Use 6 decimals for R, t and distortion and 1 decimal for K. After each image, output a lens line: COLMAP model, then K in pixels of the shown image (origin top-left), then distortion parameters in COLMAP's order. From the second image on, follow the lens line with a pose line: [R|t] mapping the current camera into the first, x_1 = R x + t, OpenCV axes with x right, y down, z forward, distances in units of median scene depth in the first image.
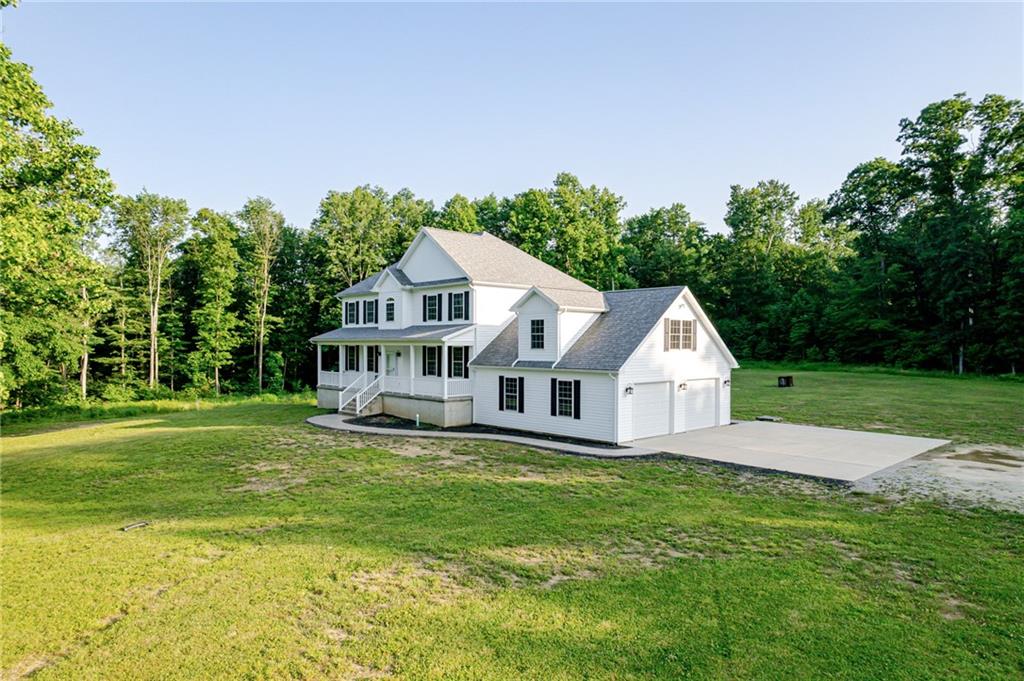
lens RADIAL K [[661.3, 0, 510.5], [0, 661.3, 345.3], [0, 0, 1]] dist [-0.052362, 0.005126]
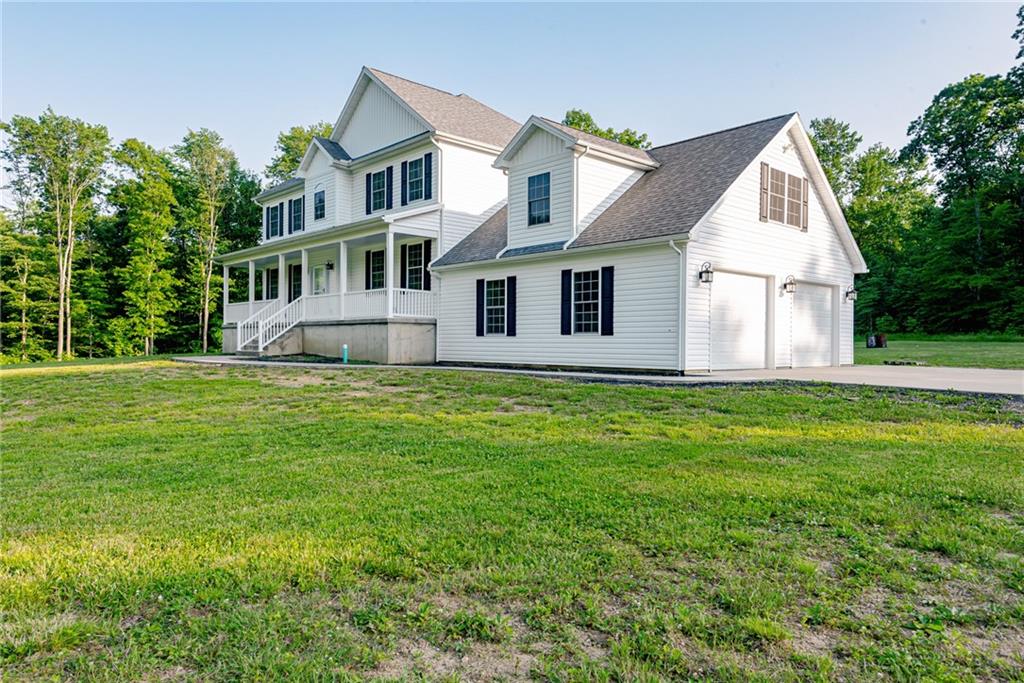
lens RADIAL K [[681.0, 0, 509.3], [0, 681.0, 336.7], [0, 0, 1]] dist [0.018568, -0.011844]
pose [[0.999939, 0.004016, -0.010254, 0.017248], [-0.004197, 0.999835, -0.017671, 0.095445], [0.010182, 0.017713, 0.999791, 0.320513]]
